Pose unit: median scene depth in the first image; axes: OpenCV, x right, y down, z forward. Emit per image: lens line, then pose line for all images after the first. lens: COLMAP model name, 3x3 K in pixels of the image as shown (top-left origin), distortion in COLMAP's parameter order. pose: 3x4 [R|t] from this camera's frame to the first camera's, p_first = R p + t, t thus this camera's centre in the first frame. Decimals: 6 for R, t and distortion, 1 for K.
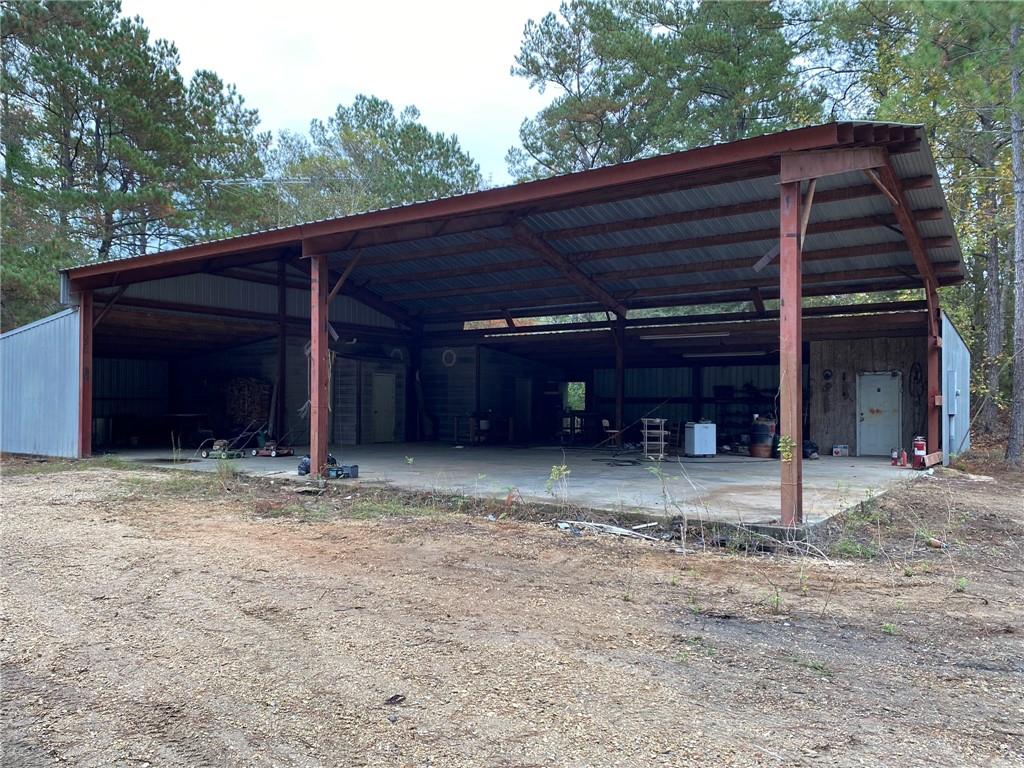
lens RADIAL K [[780.4, 0, 512.8], [0, 780.4, 388.3], [0, 0, 1]] dist [0.016569, -0.010441]
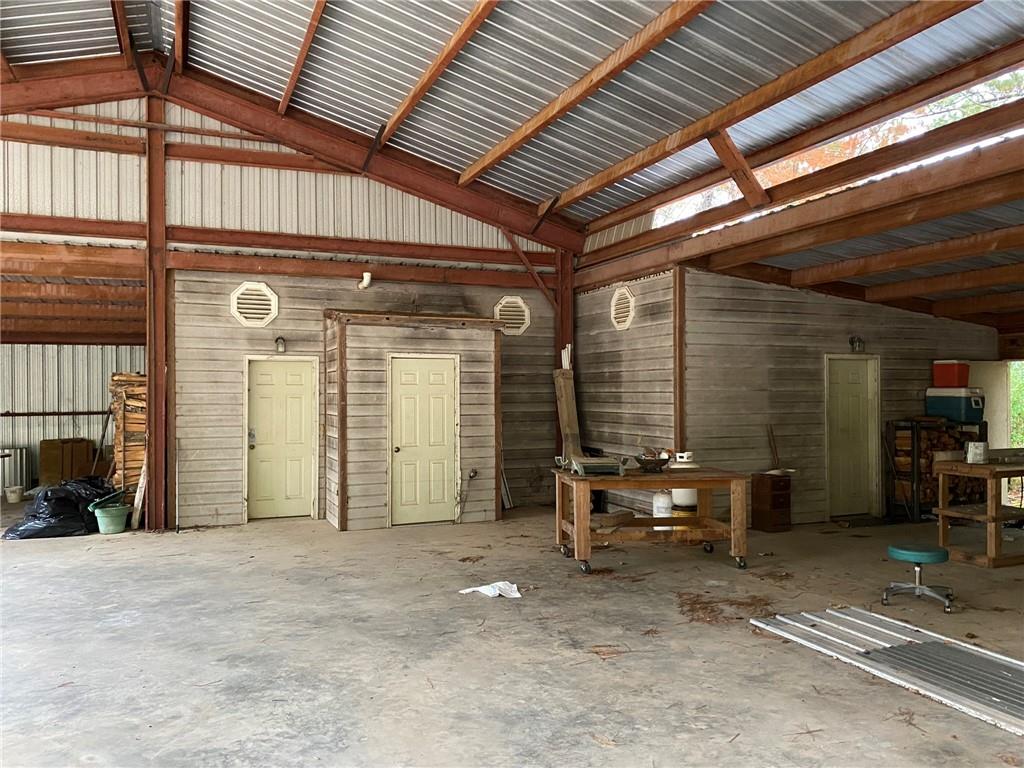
lens RADIAL K [[780.4, 0, 505.2], [0, 780.4, 403.9], [0, 0, 1]] dist [0.016569, -0.010441]
pose [[0.835034, -0.005181, -0.550174, 0.090820], [0.017781, 0.999687, 0.017574, 0.001194], [0.549911, -0.024458, 0.834865, 0.671496]]
